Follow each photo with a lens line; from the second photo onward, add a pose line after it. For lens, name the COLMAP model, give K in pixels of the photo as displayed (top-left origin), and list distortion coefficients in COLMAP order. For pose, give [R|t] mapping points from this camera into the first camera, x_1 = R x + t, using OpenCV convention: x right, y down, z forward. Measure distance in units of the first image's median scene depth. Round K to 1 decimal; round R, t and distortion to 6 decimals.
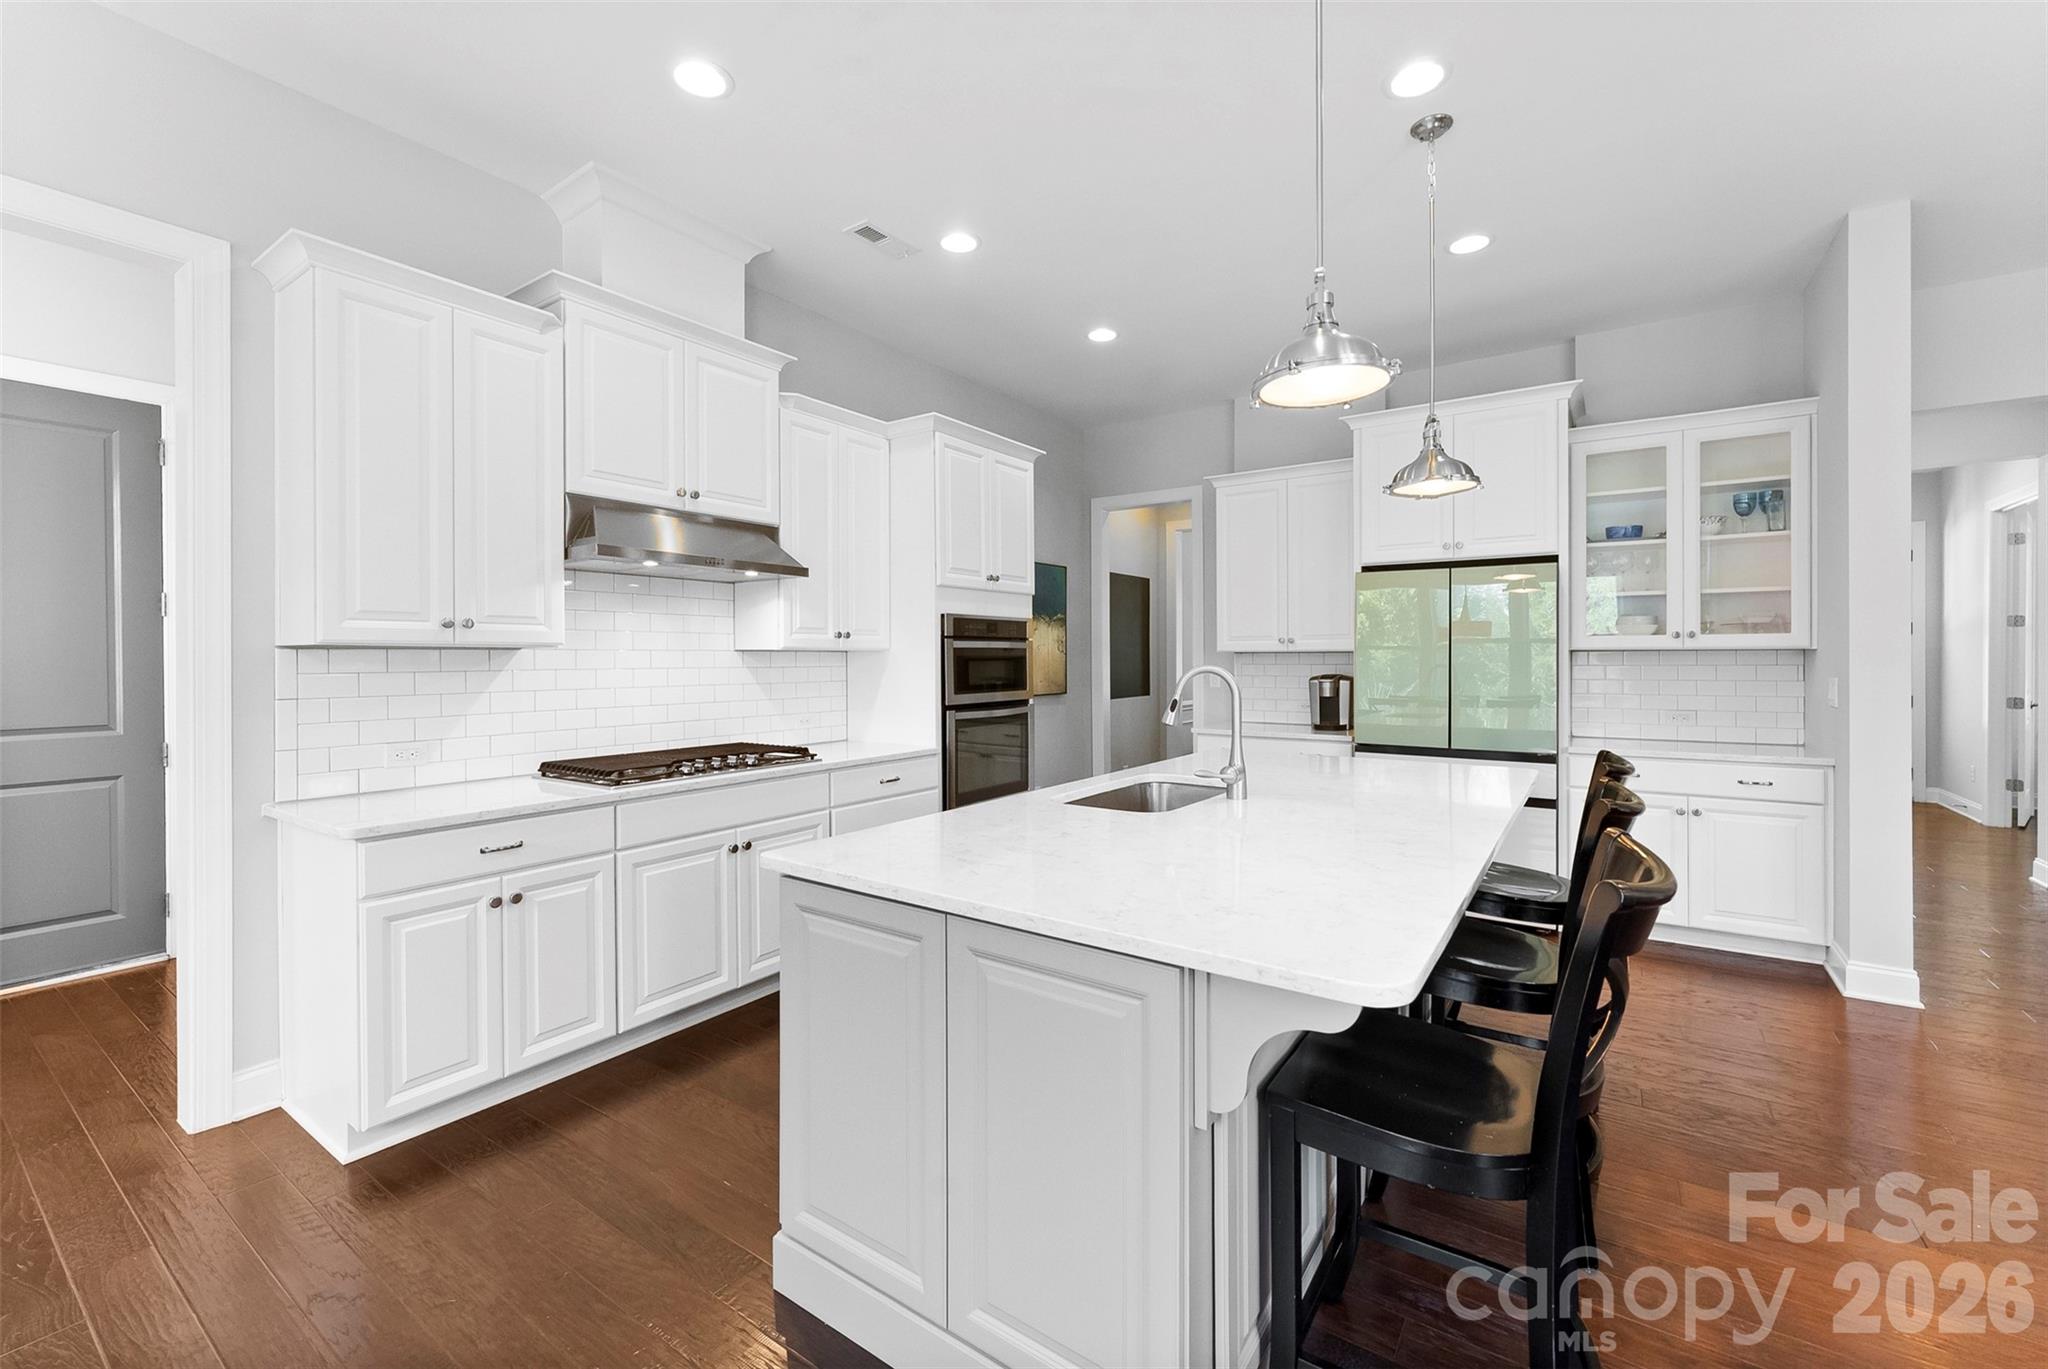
lens RADIAL K [[846.8, 0, 1019.2], [0, 846.8, 673.3], [0, 0, 1]] dist [-0.002469, 0.000648]
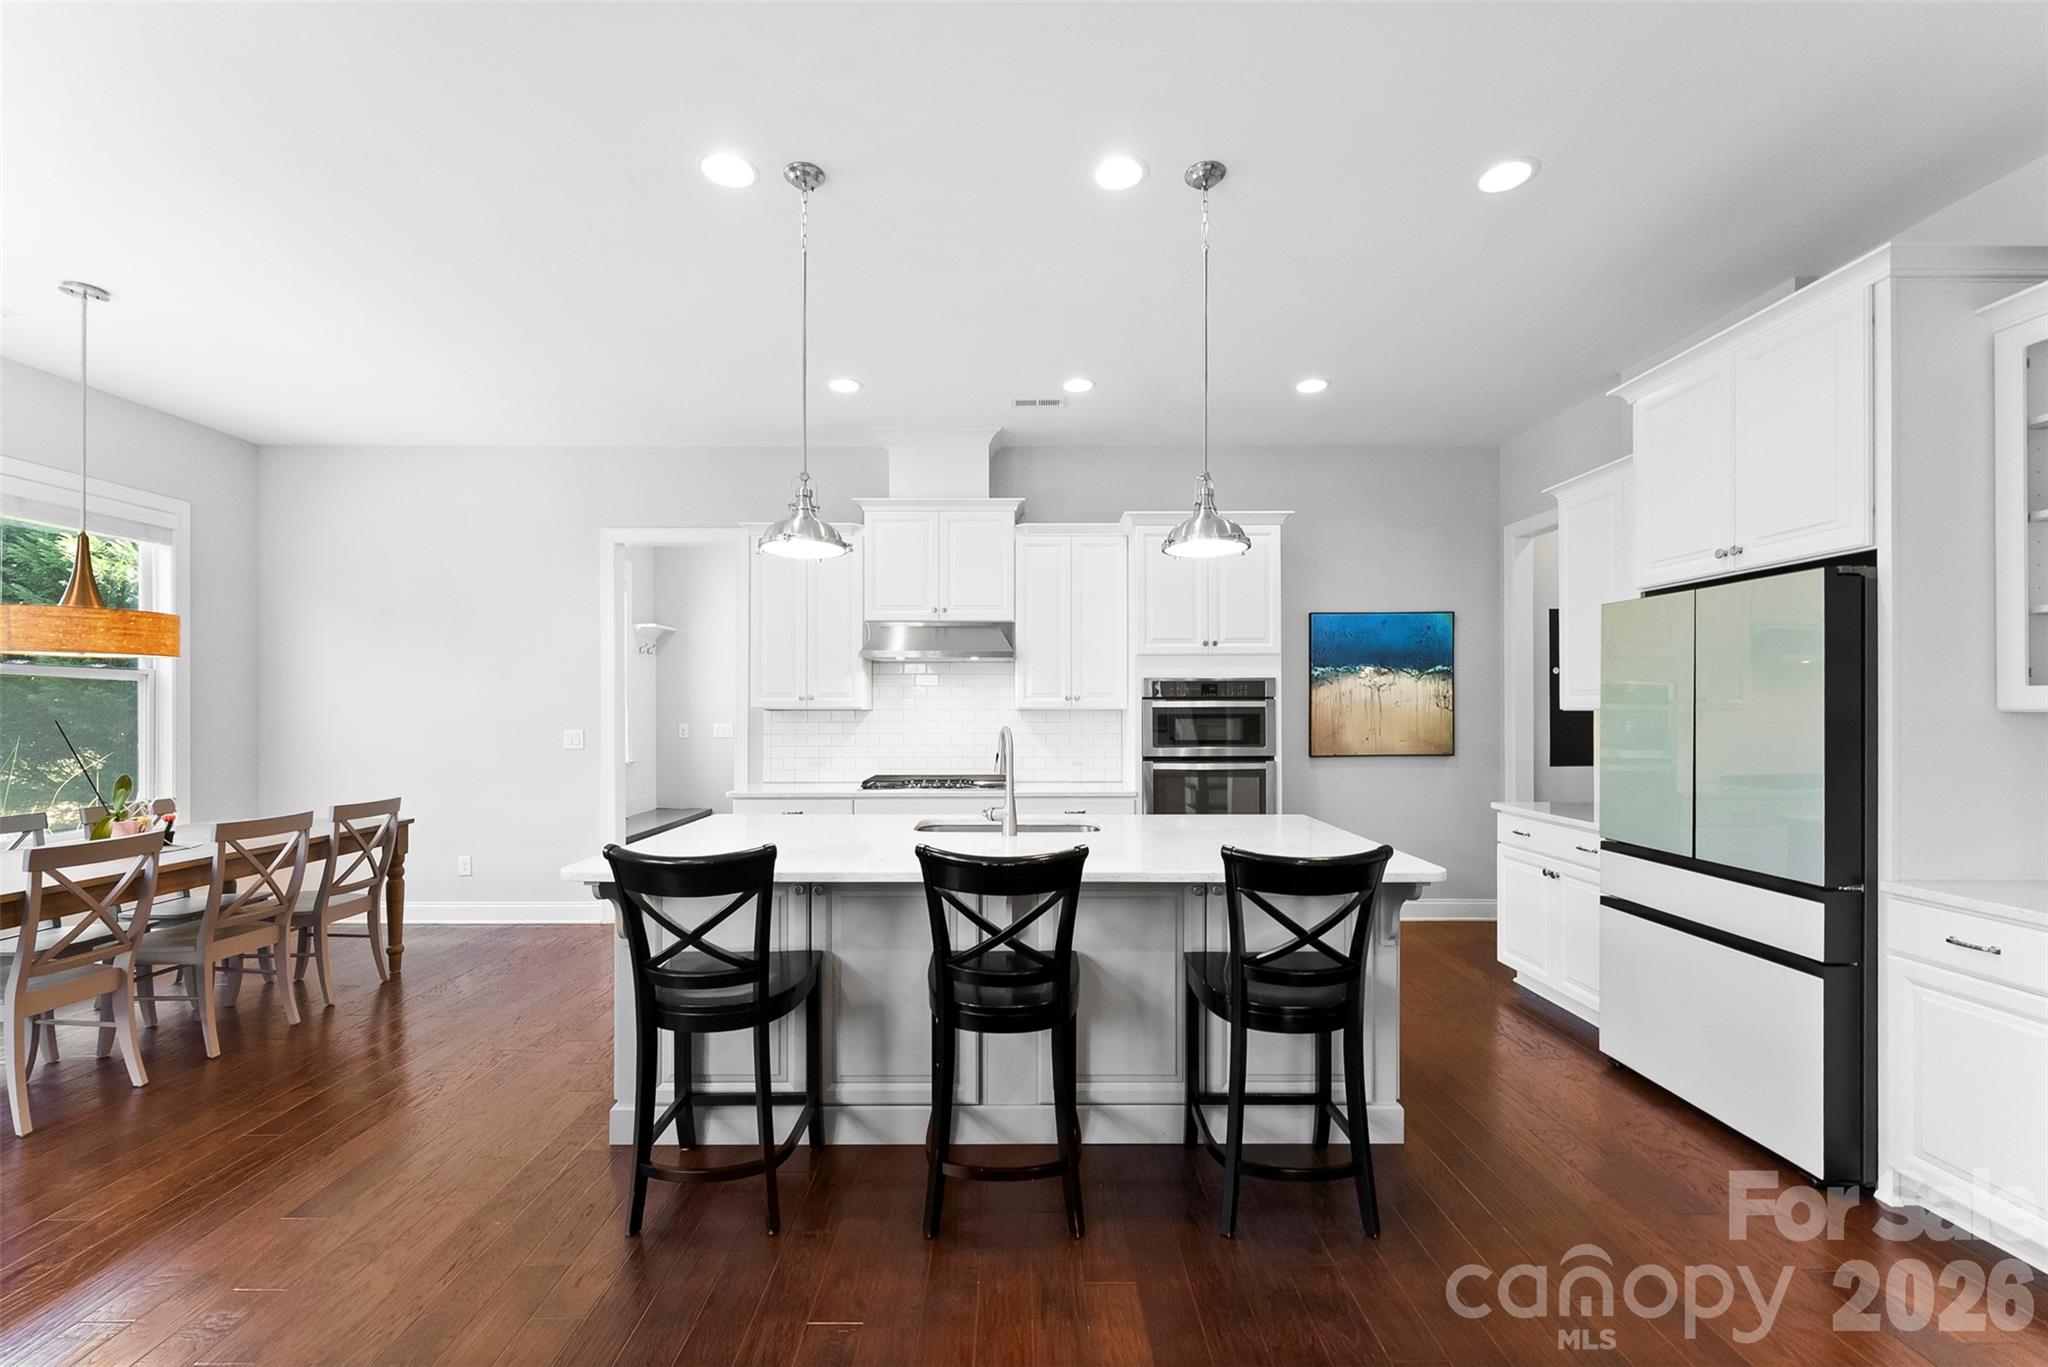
lens RADIAL K [[846.8, 0, 1020.4], [0, 846.8, 711.5], [0, 0, 1]] dist [-0.002469, 0.000648]
pose [[0.570280, 0.003369, -0.821443, 0.815687], [-0.014354, 0.999880, -0.005864, -0.015729], [0.821325, 0.015135, 0.570260, 0.199927]]
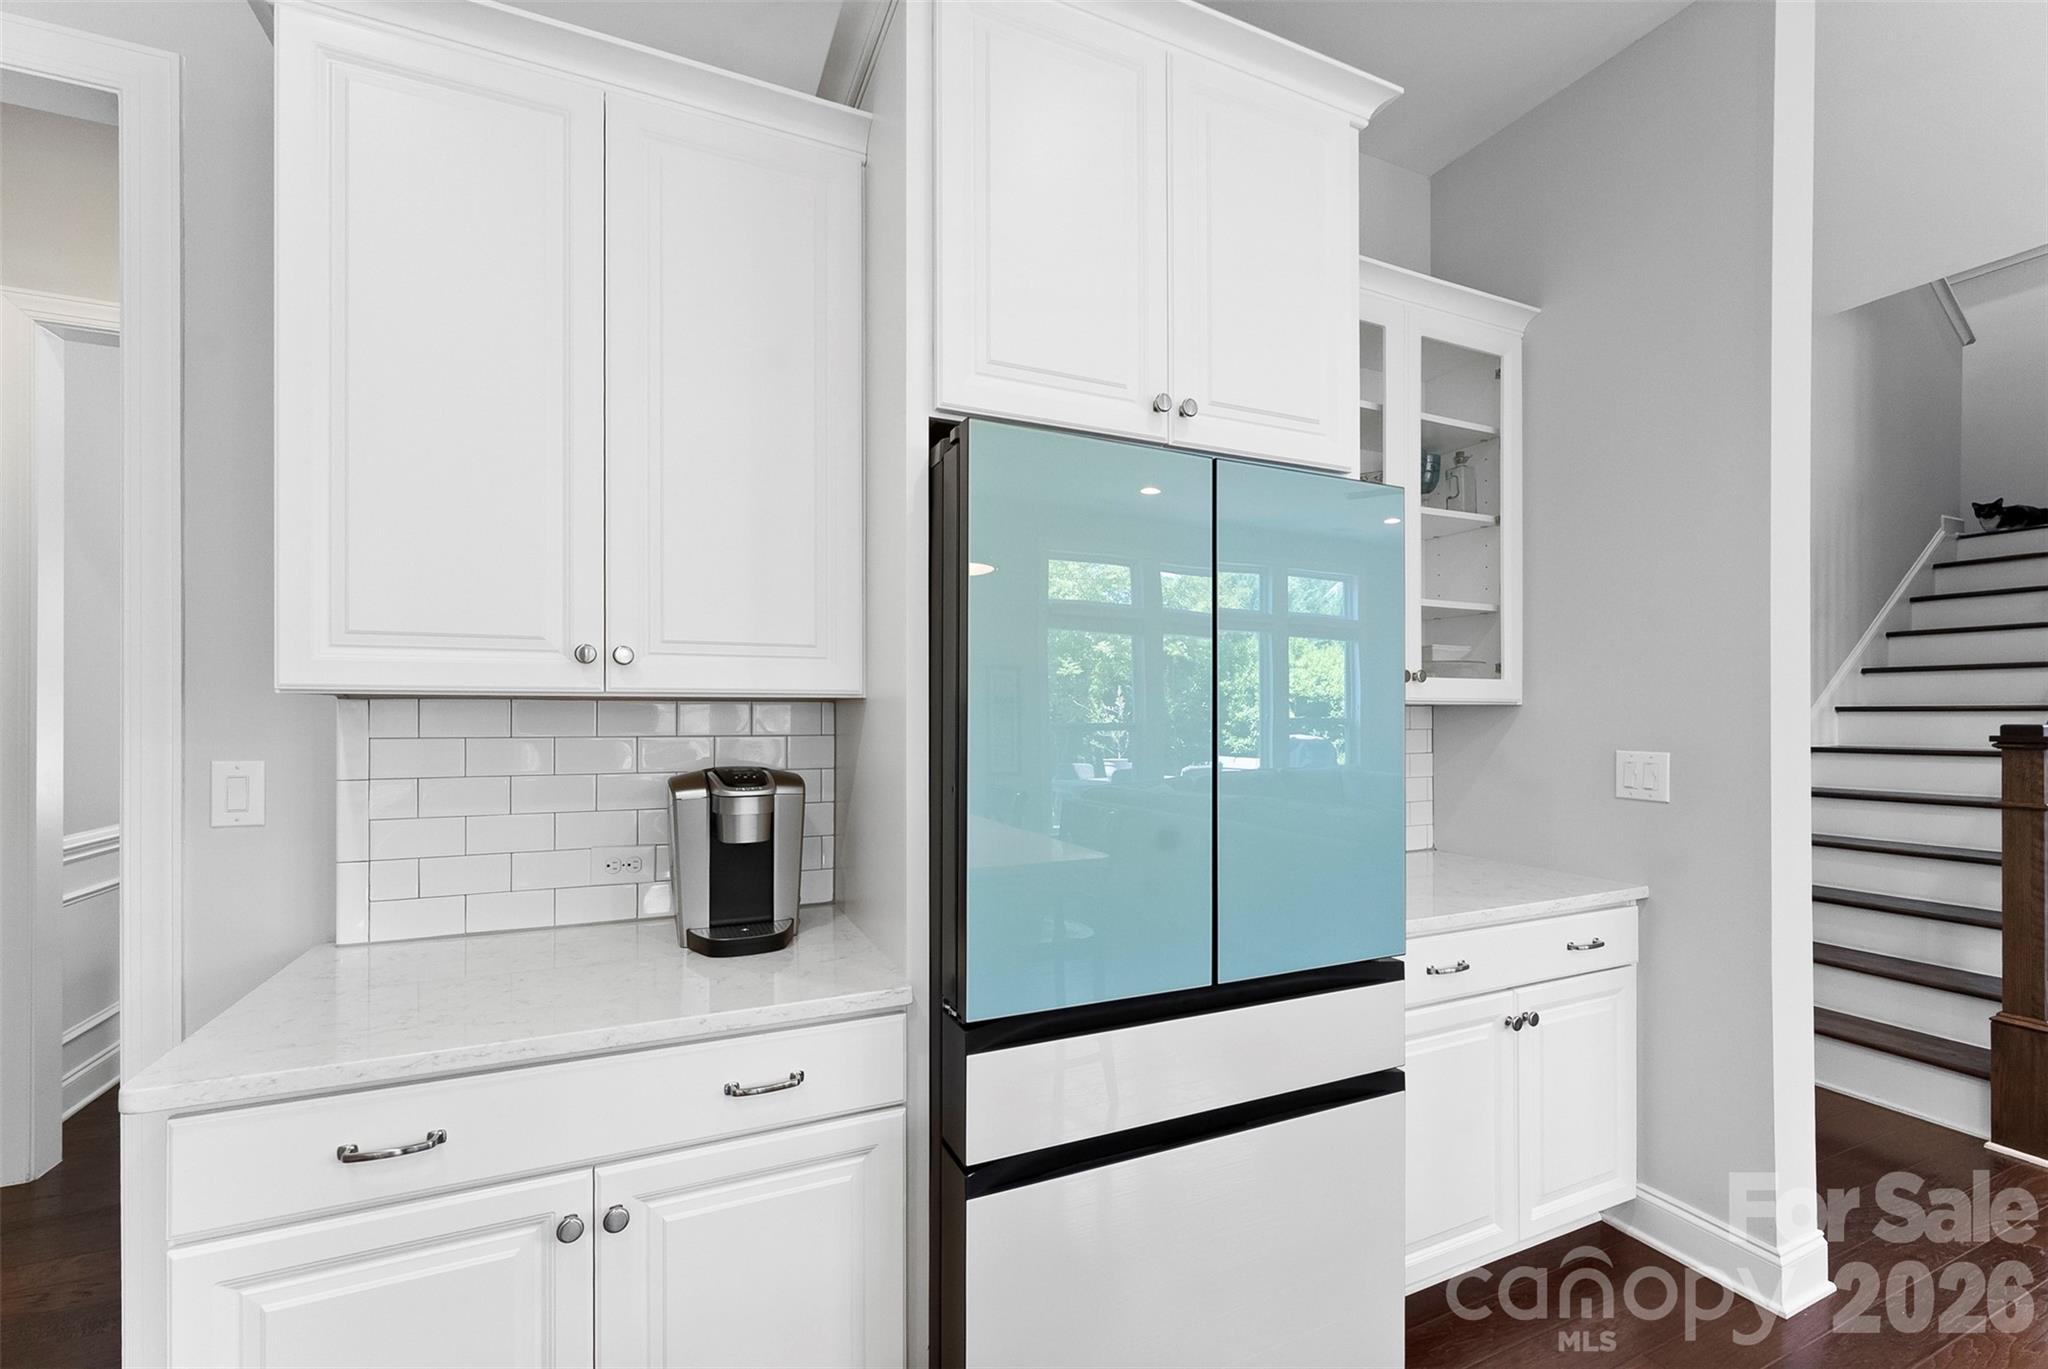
lens RADIAL K [[846.8, 0, 1030.1], [0, 846.8, 711.0], [0, 0, 1]] dist [-0.002469, 0.000648]
pose [[0.511320, 0.007869, 0.859354, 0.188466], [0.011854, 0.999798, -0.016208, -0.018071], [-0.859309, 0.018474, 0.511124, 0.947765]]
